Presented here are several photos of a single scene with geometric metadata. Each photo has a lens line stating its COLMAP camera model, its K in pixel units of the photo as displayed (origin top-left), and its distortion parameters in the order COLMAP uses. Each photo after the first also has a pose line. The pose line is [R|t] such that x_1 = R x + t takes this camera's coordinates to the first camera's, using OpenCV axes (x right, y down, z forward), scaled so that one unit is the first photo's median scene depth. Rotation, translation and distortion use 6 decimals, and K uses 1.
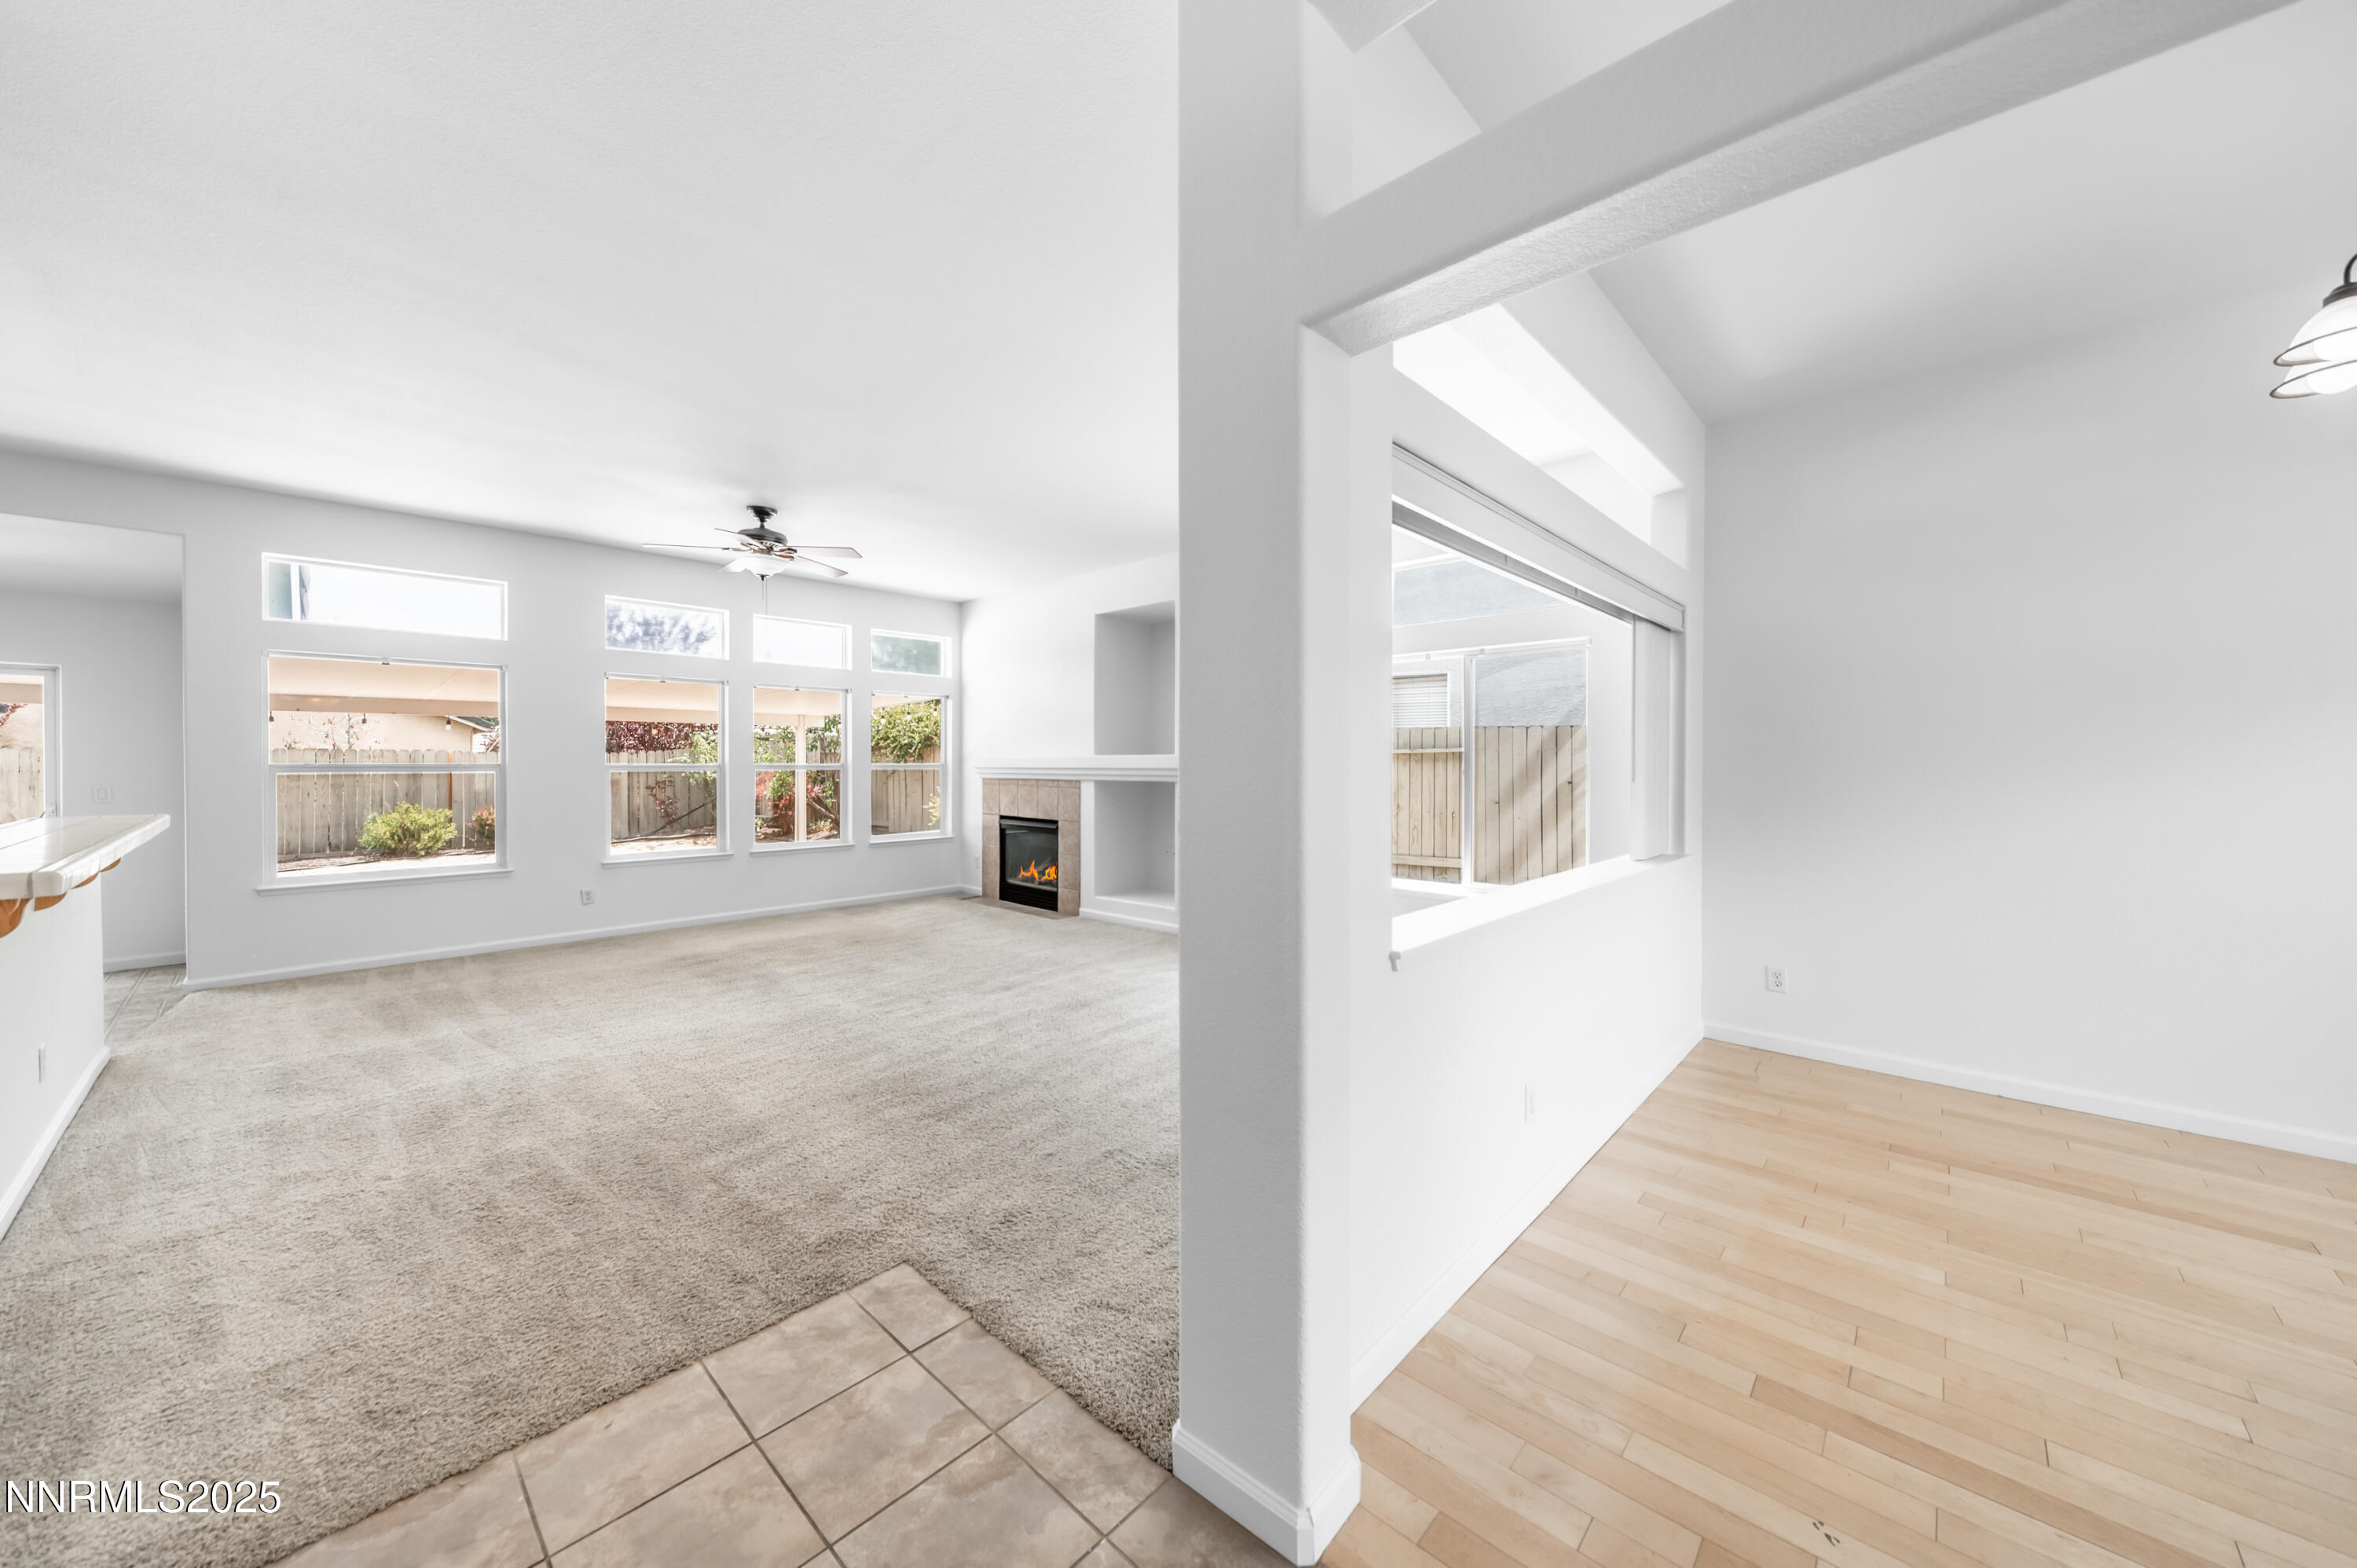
lens RADIAL K [[833.3, 0, 1184.4], [0, 833.3, 770.4], [0, 0, 1]] dist [0.010062, -0.000985]
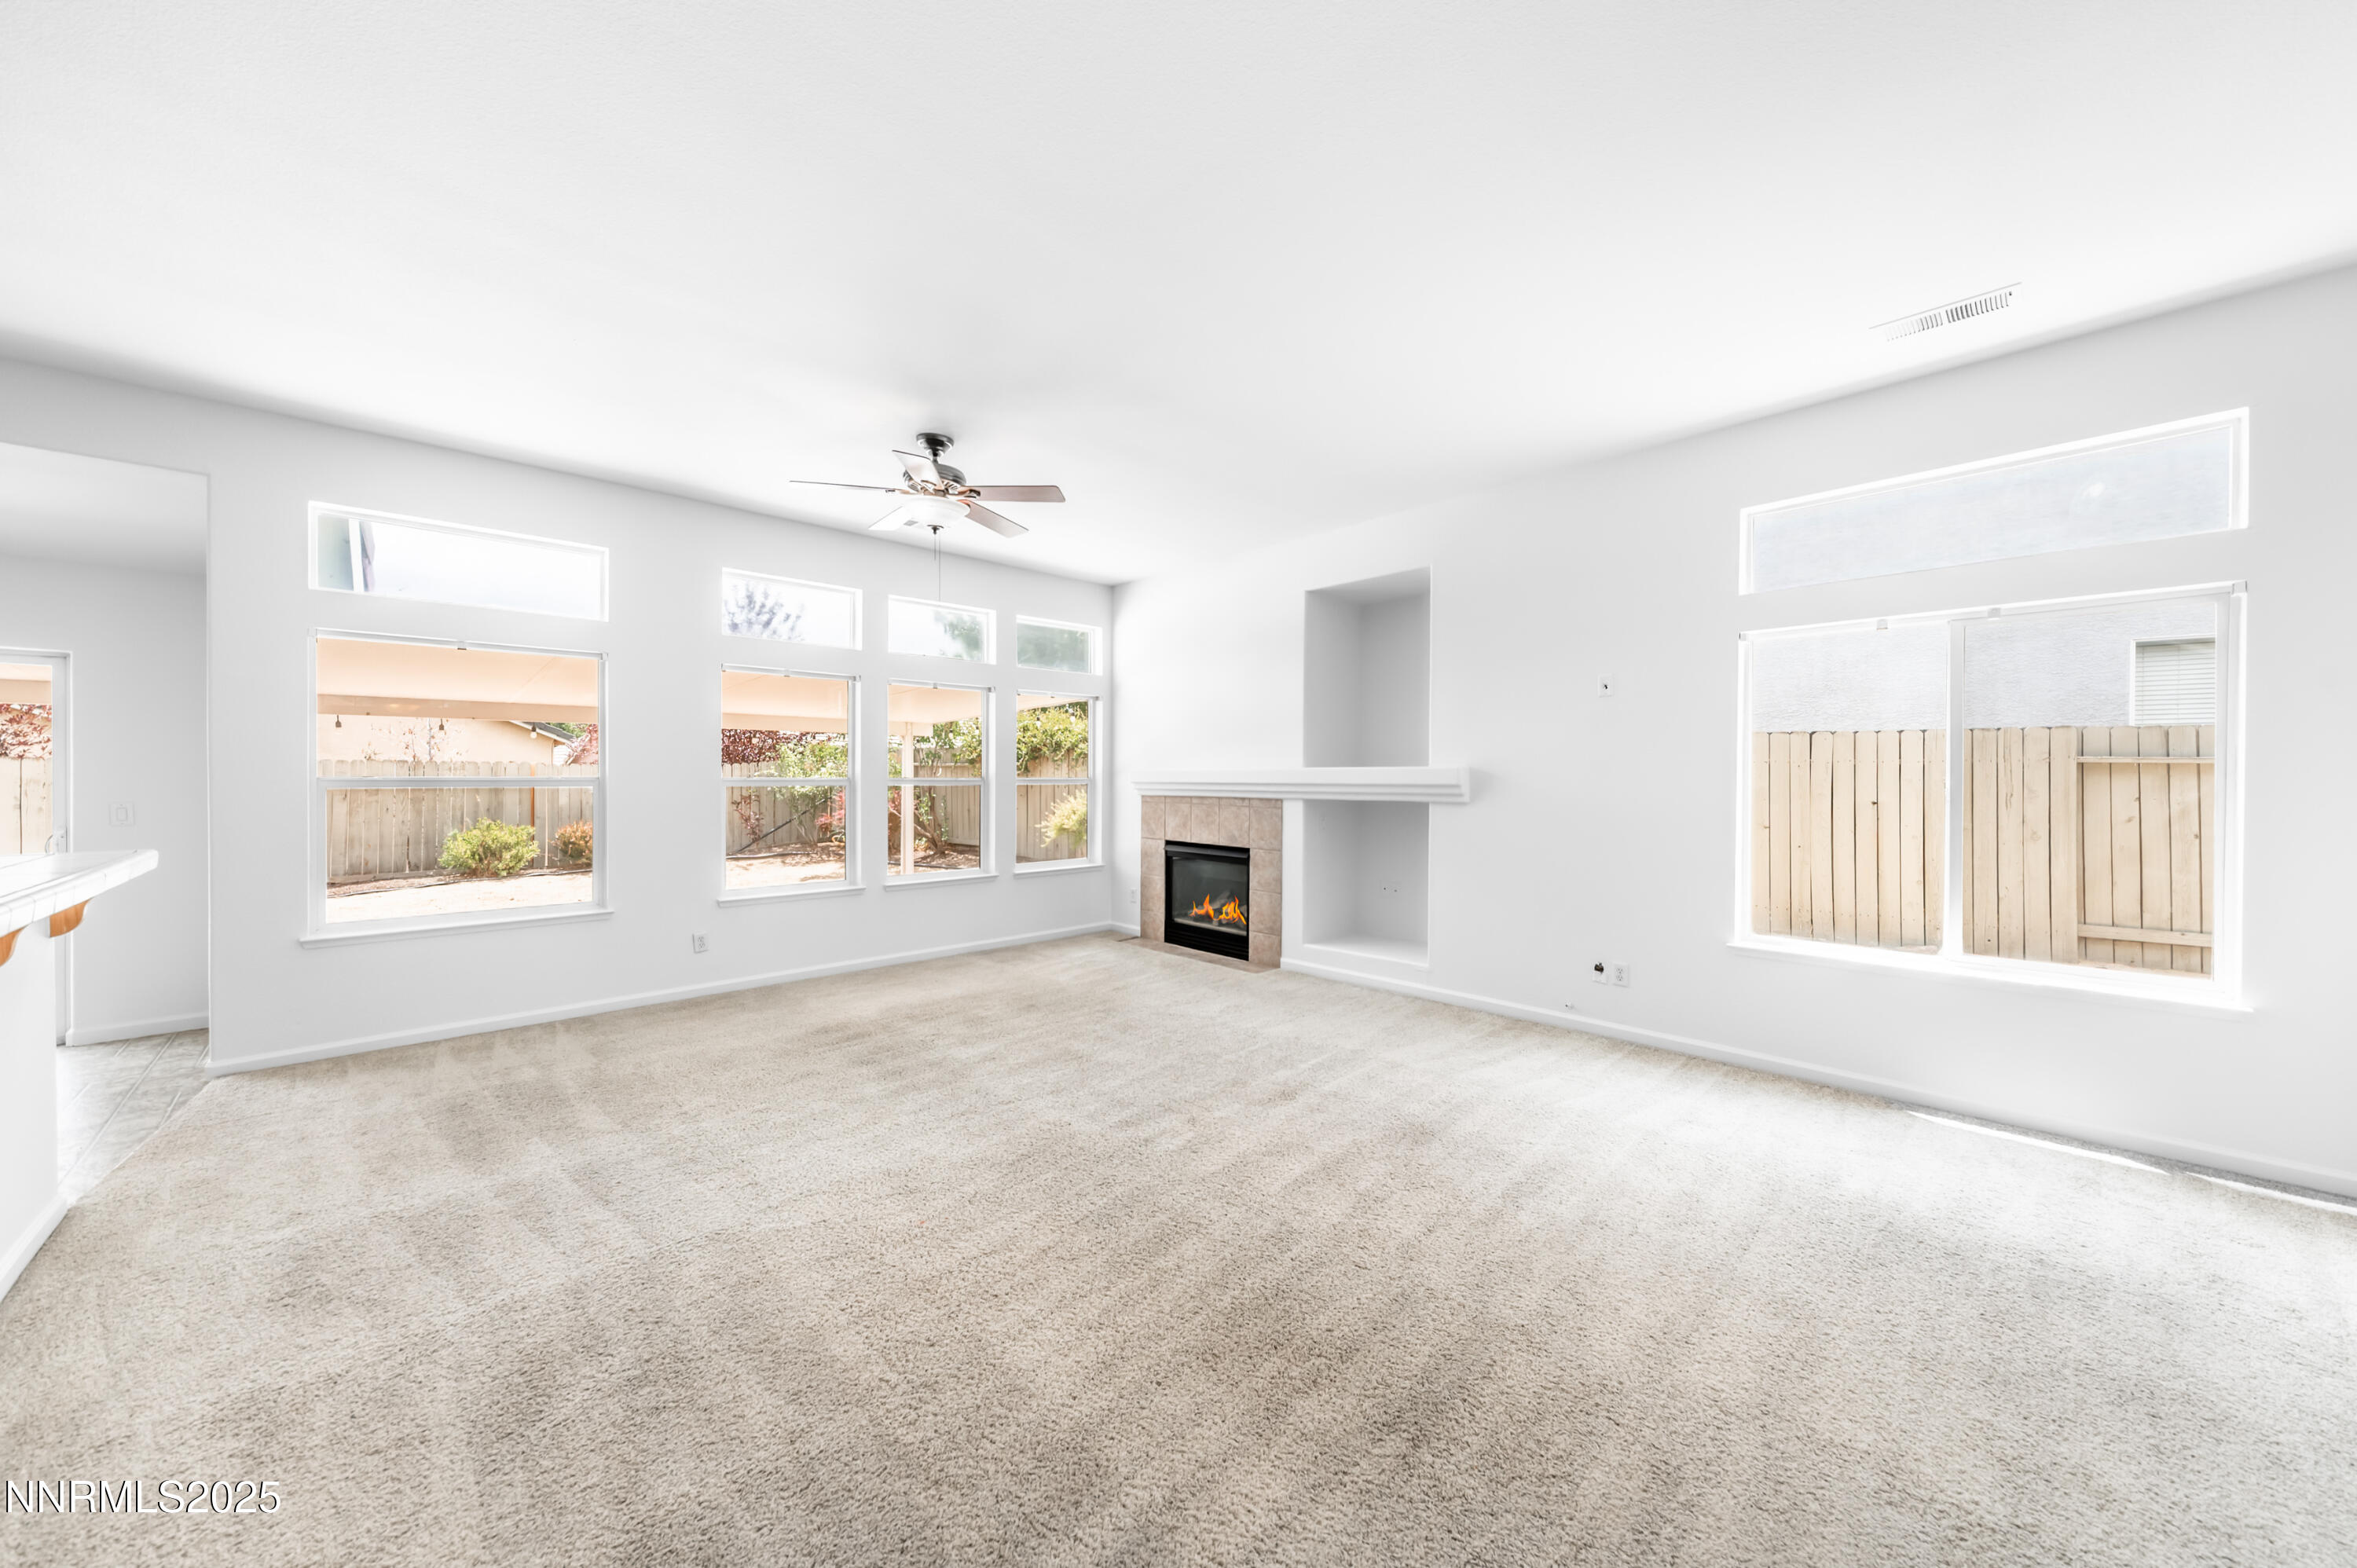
lens RADIAL K [[833.3, 0, 1175.3], [0, 833.3, 781.5], [0, 0, 1]] dist [0.010062, -0.000985]
pose [[0.998140, 0.002190, -0.060932, -0.242648], [-0.002412, 0.999991, -0.003569, -0.002067], [0.060923, 0.003709, 0.998136, 0.264038]]
